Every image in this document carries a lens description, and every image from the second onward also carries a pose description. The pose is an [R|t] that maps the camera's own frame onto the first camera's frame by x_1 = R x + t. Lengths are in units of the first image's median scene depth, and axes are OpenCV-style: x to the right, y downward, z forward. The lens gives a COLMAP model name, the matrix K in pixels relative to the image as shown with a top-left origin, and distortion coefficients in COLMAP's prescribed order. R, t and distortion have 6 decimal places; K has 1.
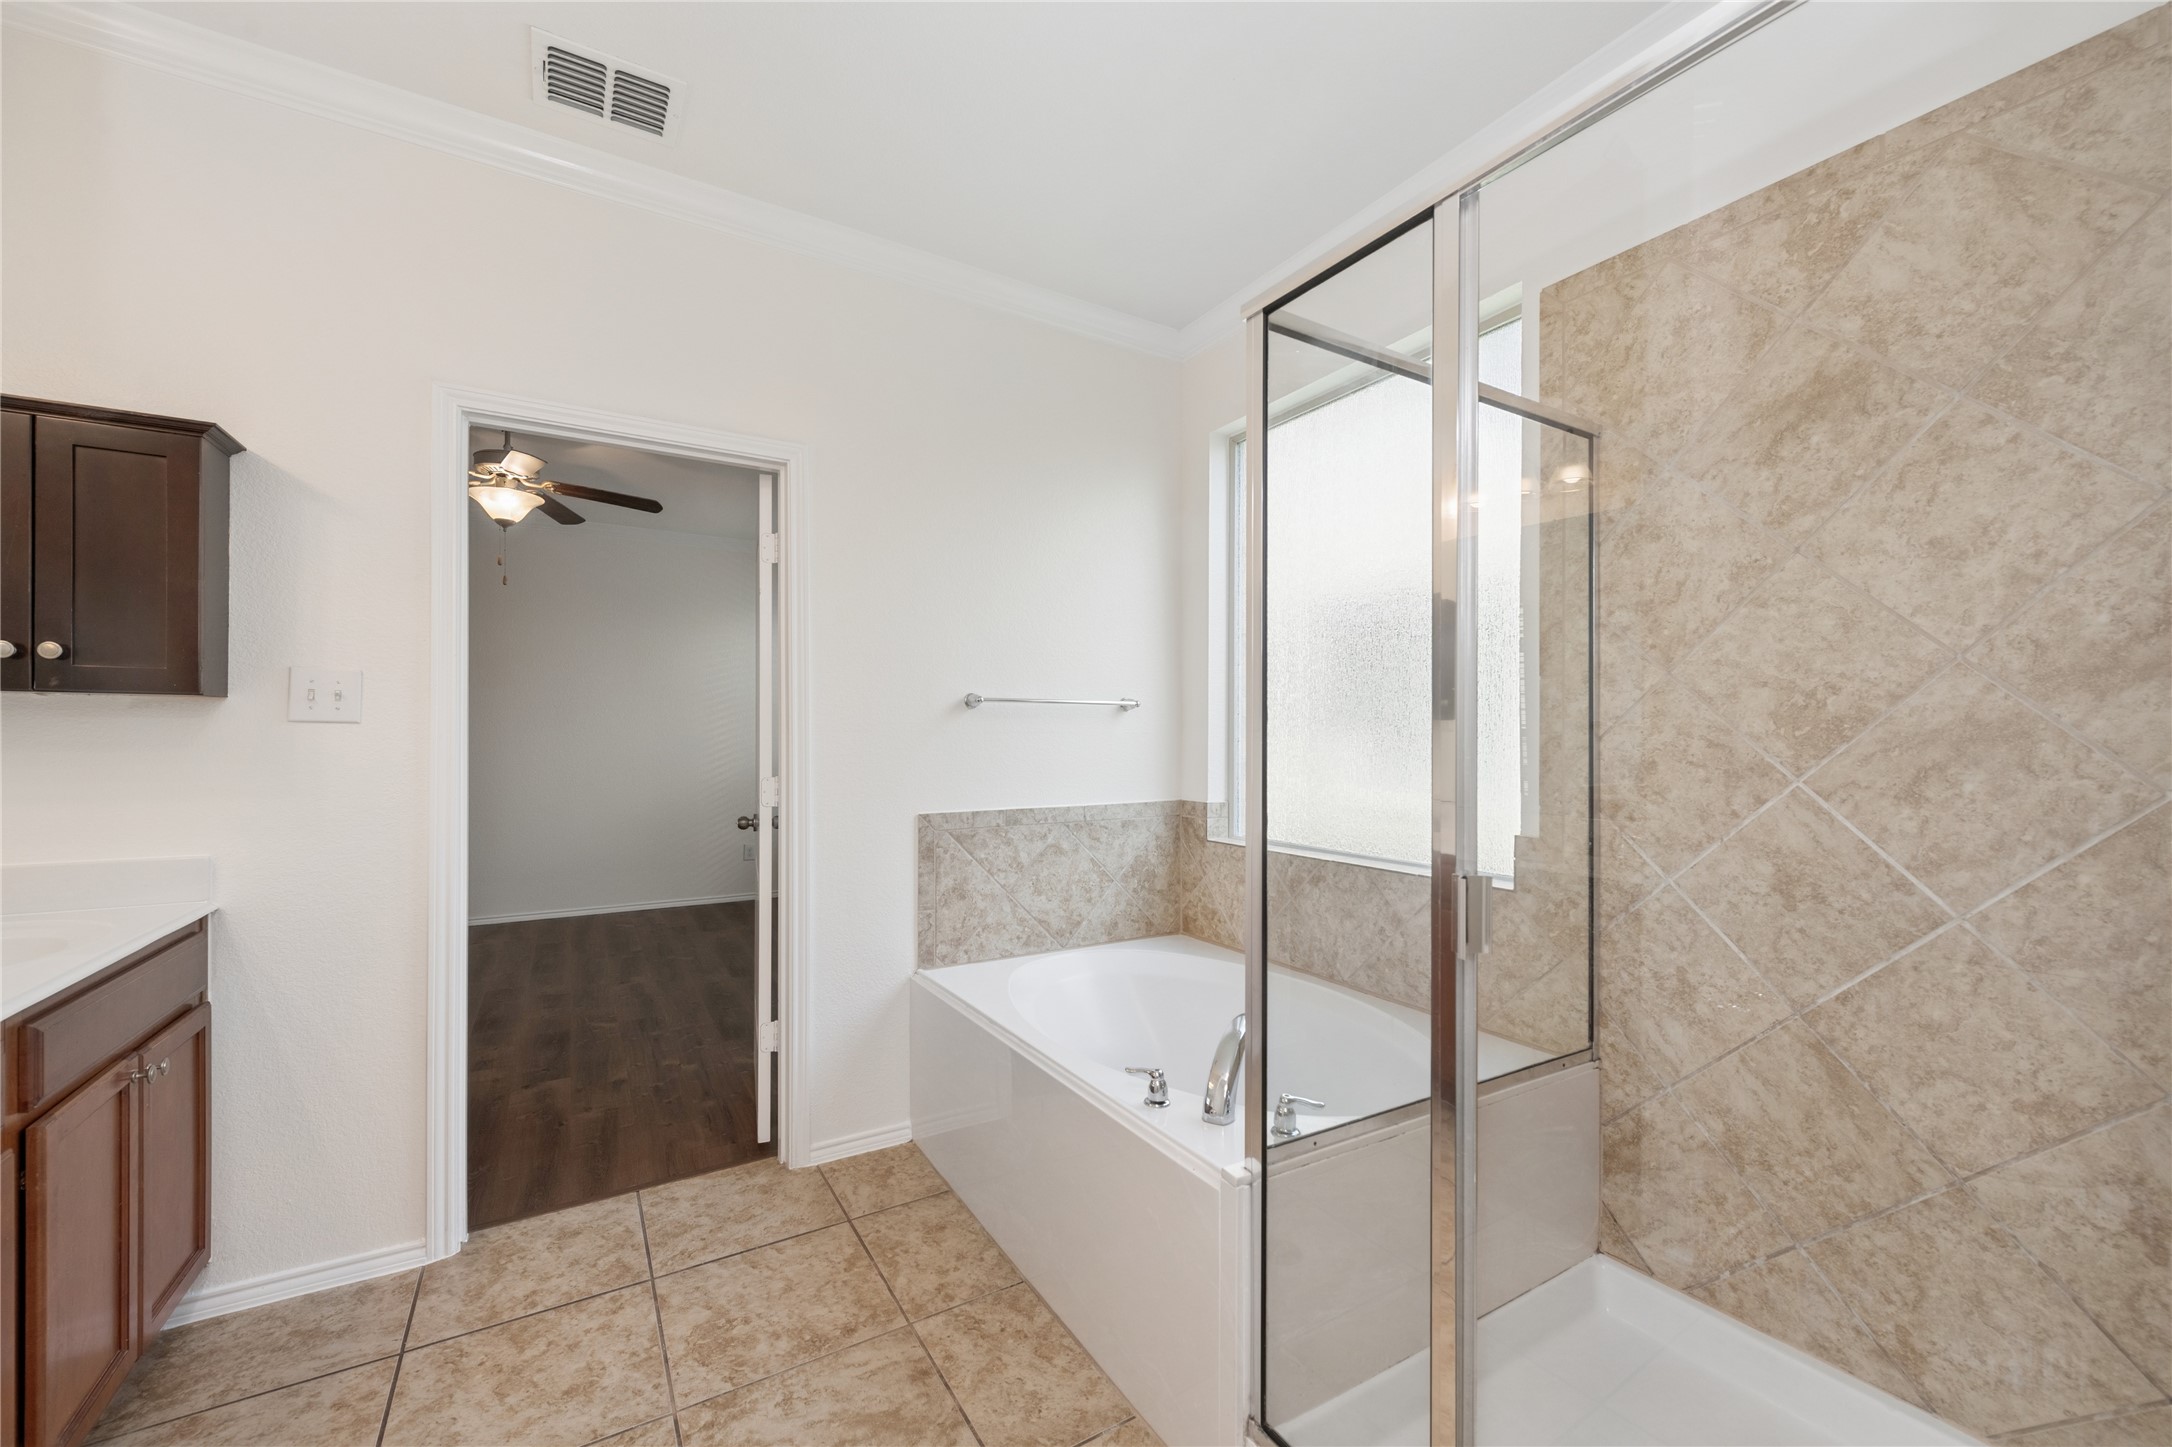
lens RADIAL K [[843.4, 0, 1037.1], [0, 843.4, 730.0], [0, 0, 1]] dist [0.000554, 0.000003]
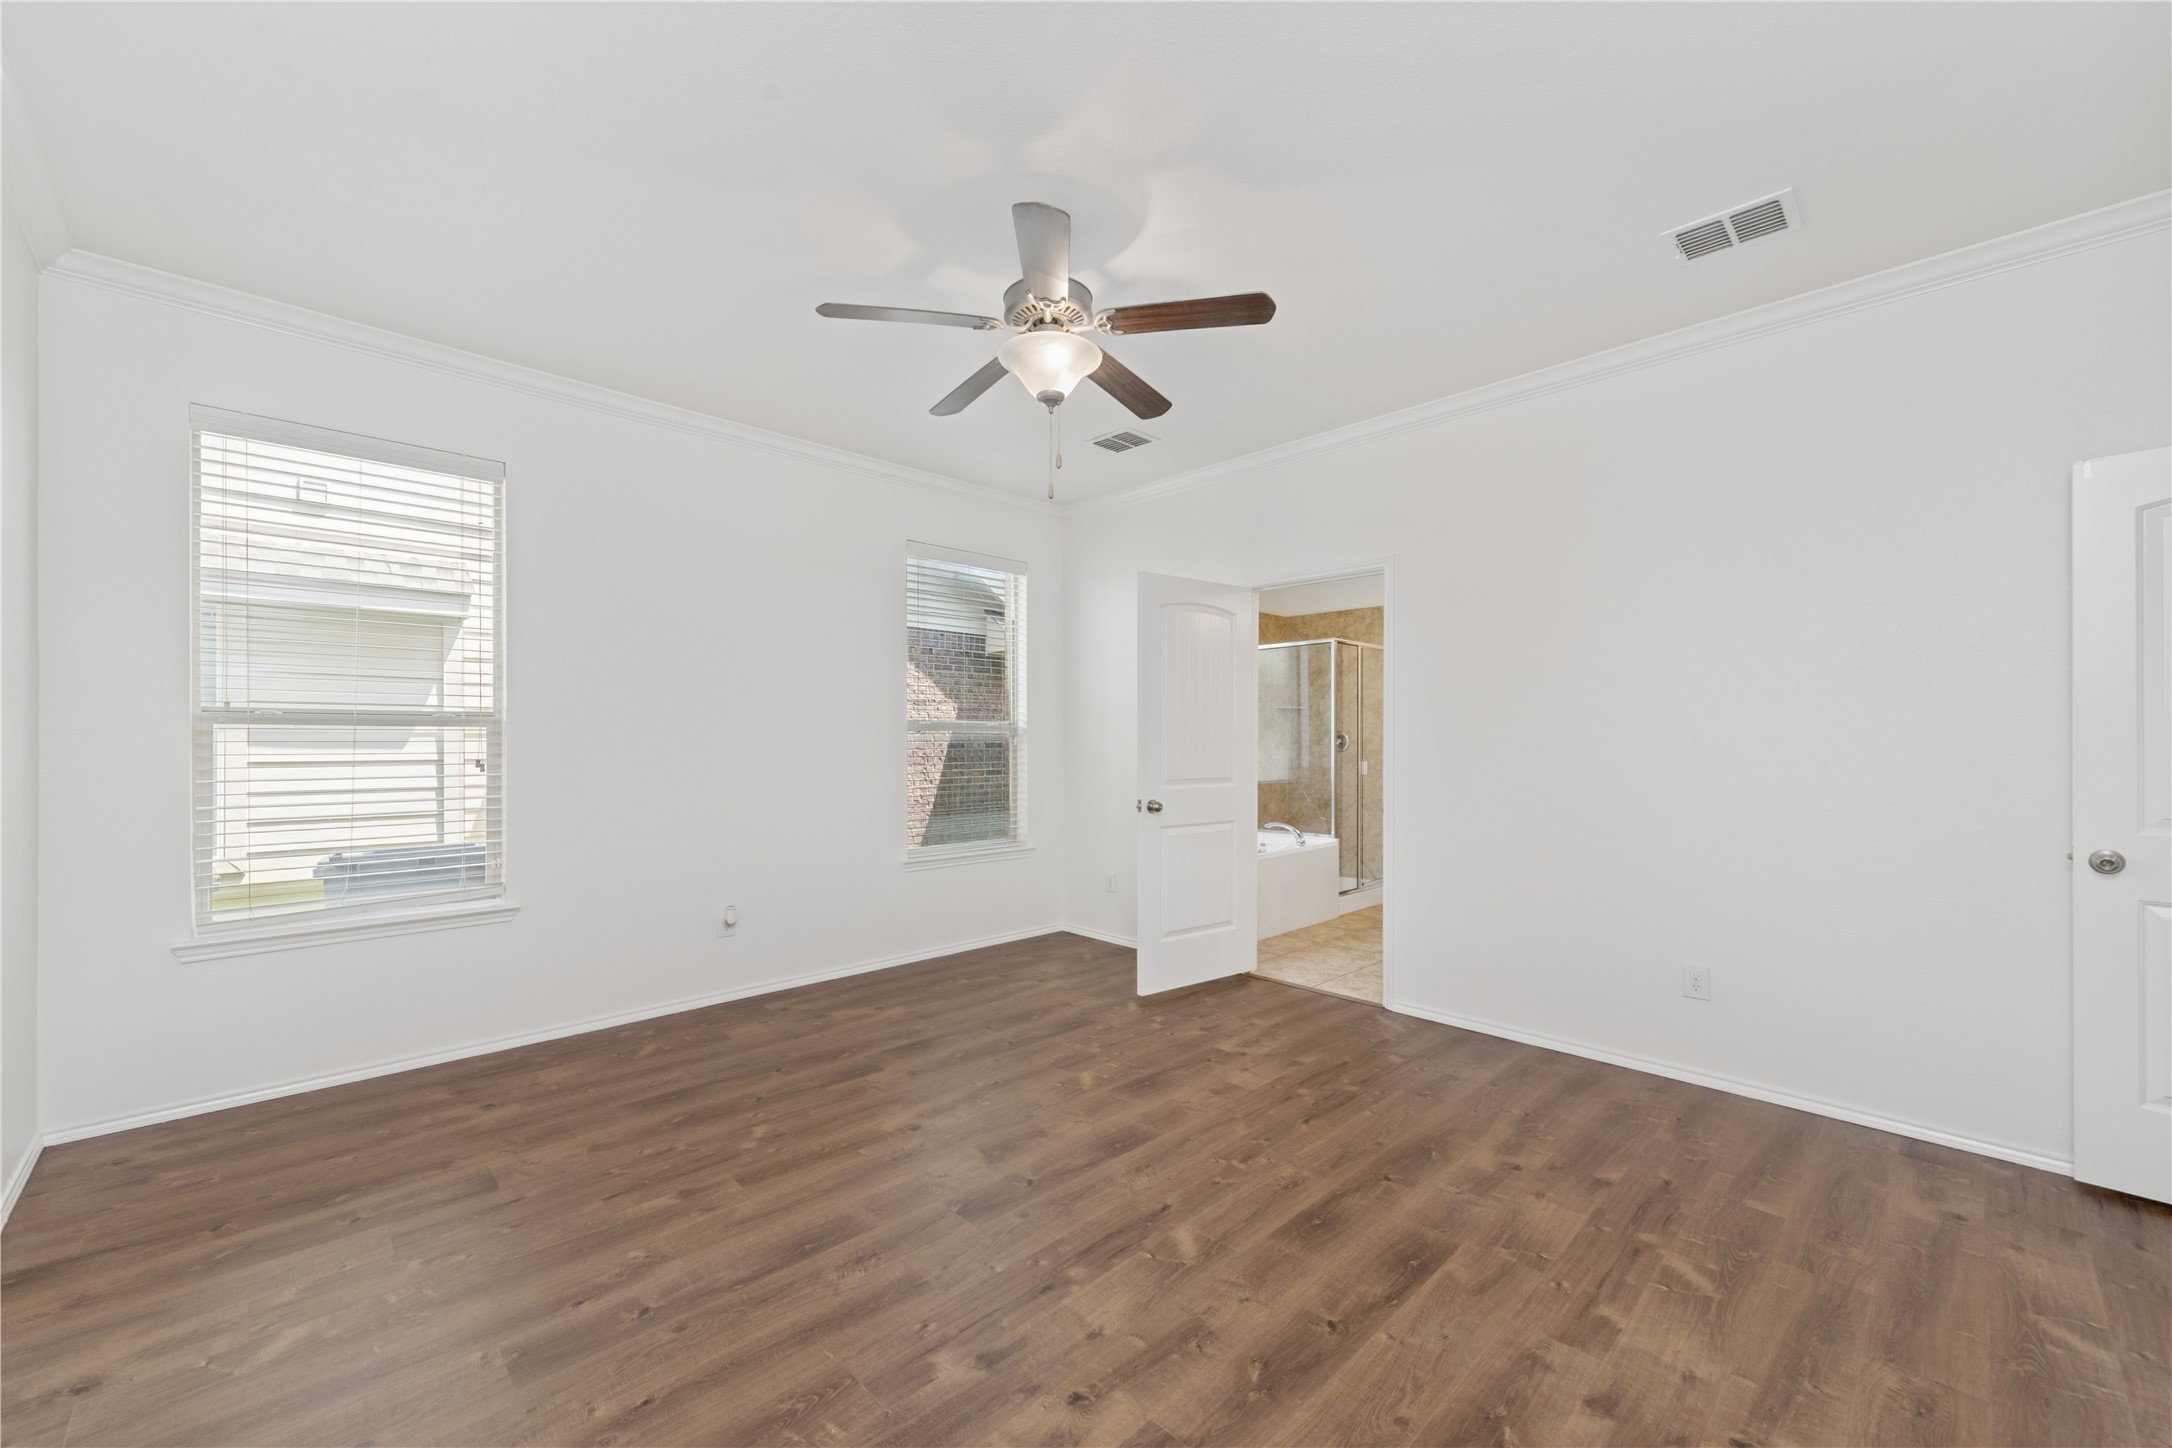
lens RADIAL K [[845.2, 0, 1106.4], [0, 845.2, 744.0], [0, 0, 1]] dist [0.020658, -0.008042]
pose [[-0.264558, -0.004294, 0.964360, -1.509689], [-0.004609, 0.999984, 0.003189, 0.009183], [-0.964359, -0.003601, -0.264574, 1.358678]]
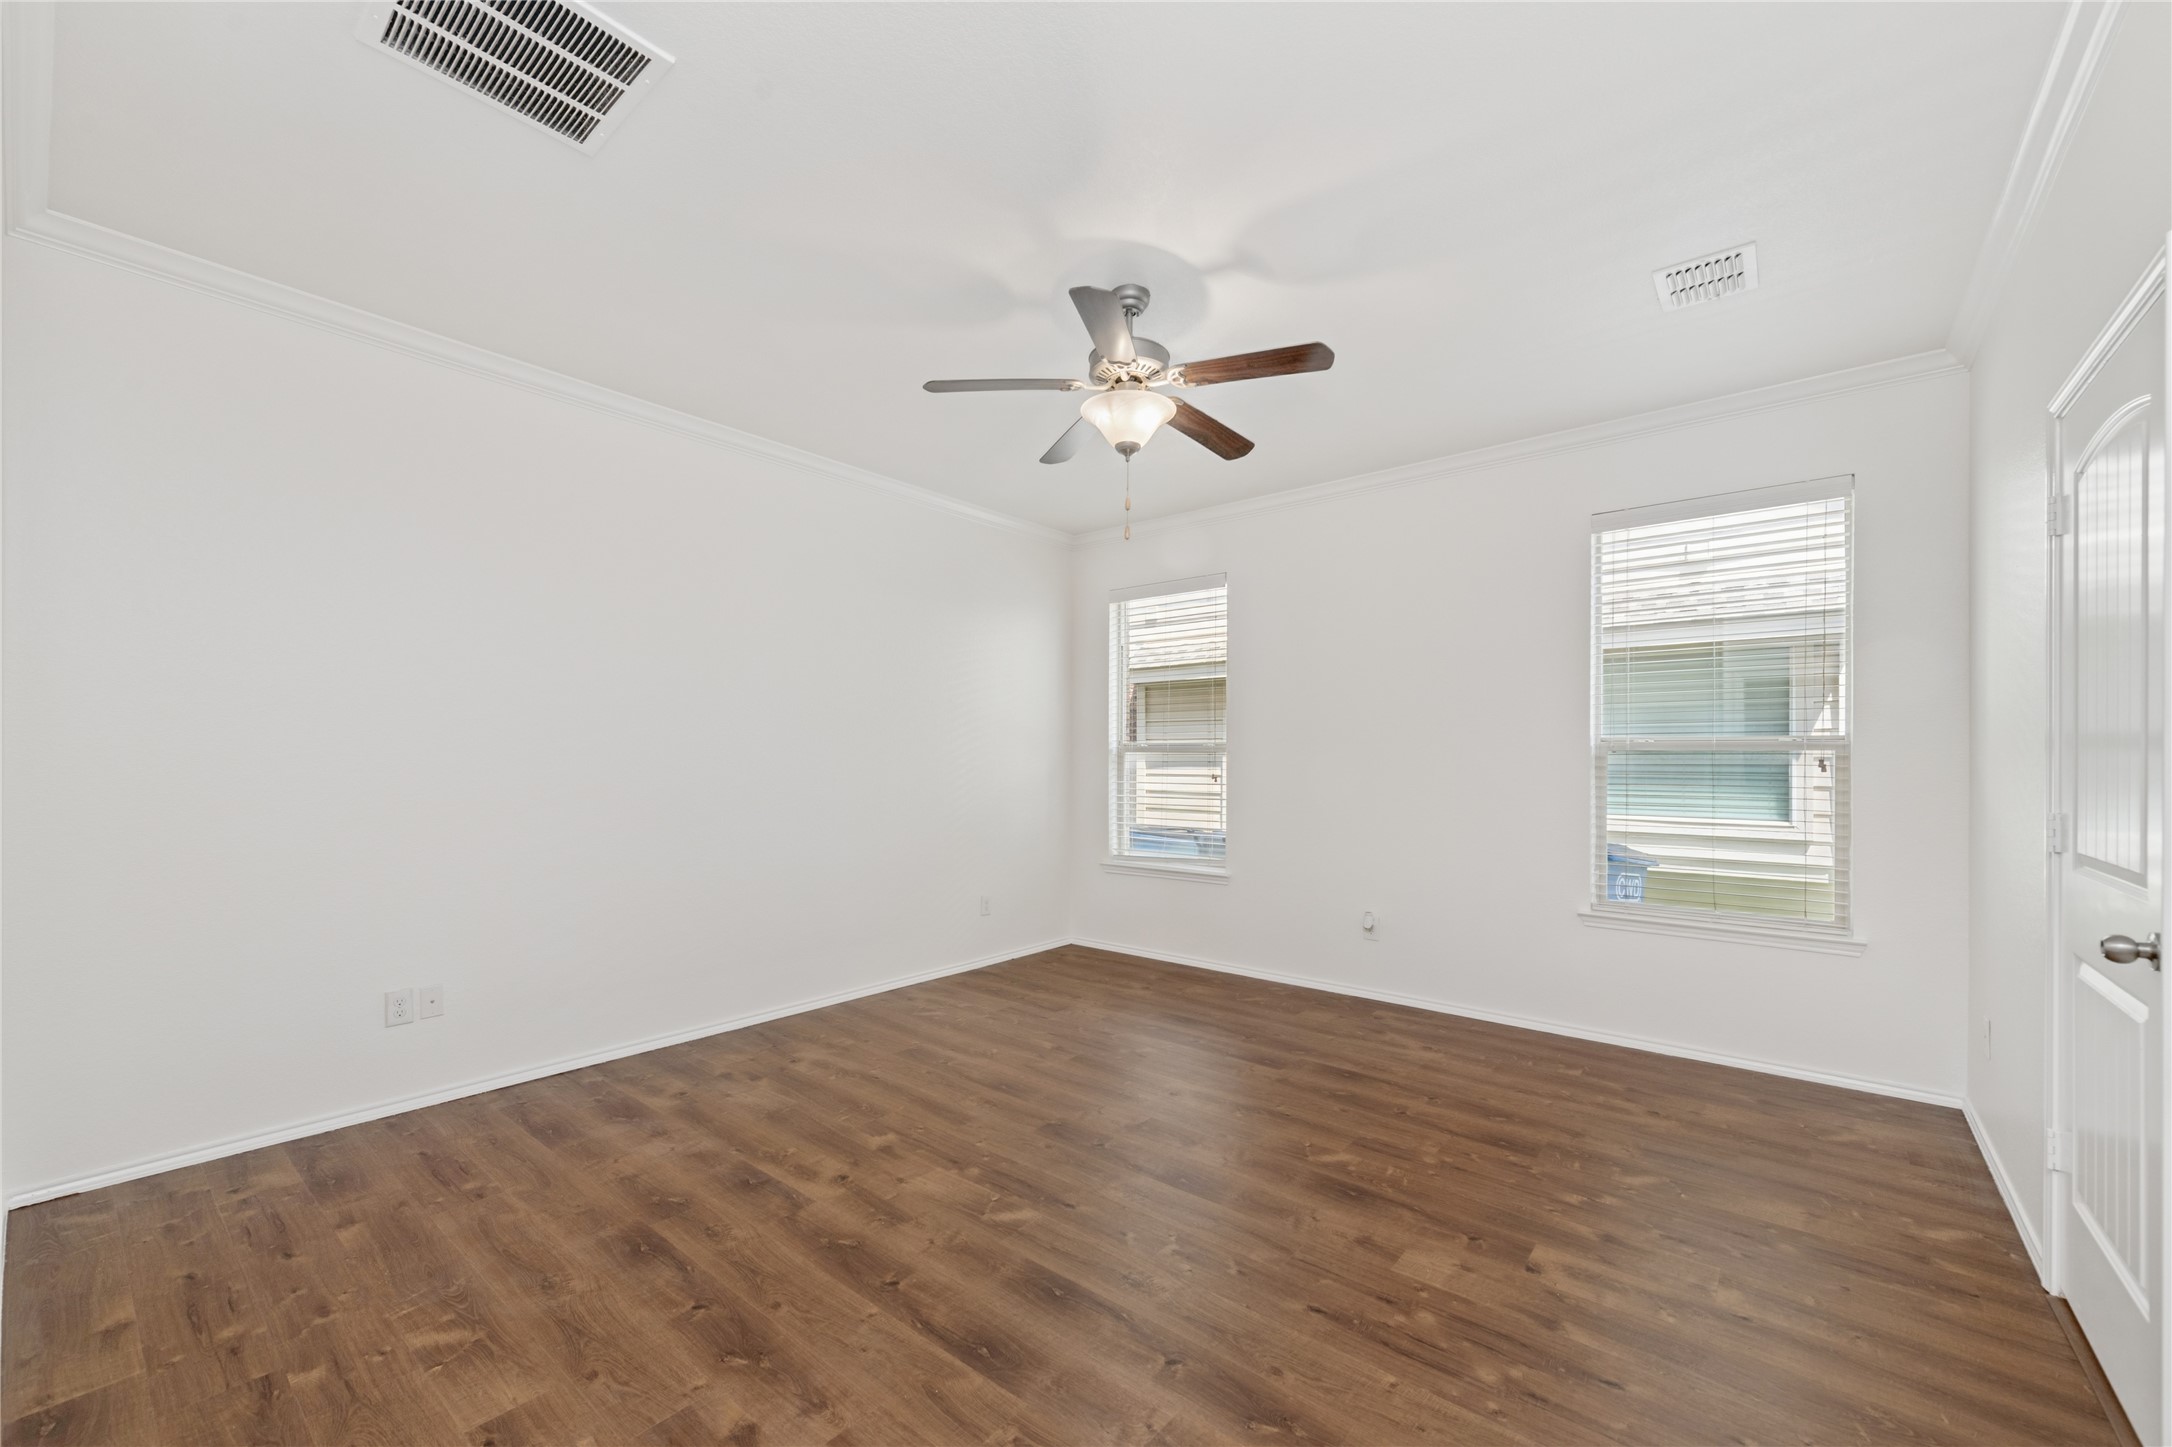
lens RADIAL K [[861.1, 0, 1050.4], [0, 861.1, 739.6], [0, 0, 1]] dist [0.010695, -0.004500]
pose [[0.939748, 0.015206, 0.341530, -1.121336], [-0.008433, 0.999737, -0.021309, 0.012297], [-0.341765, 0.017145, 0.939629, 0.433208]]
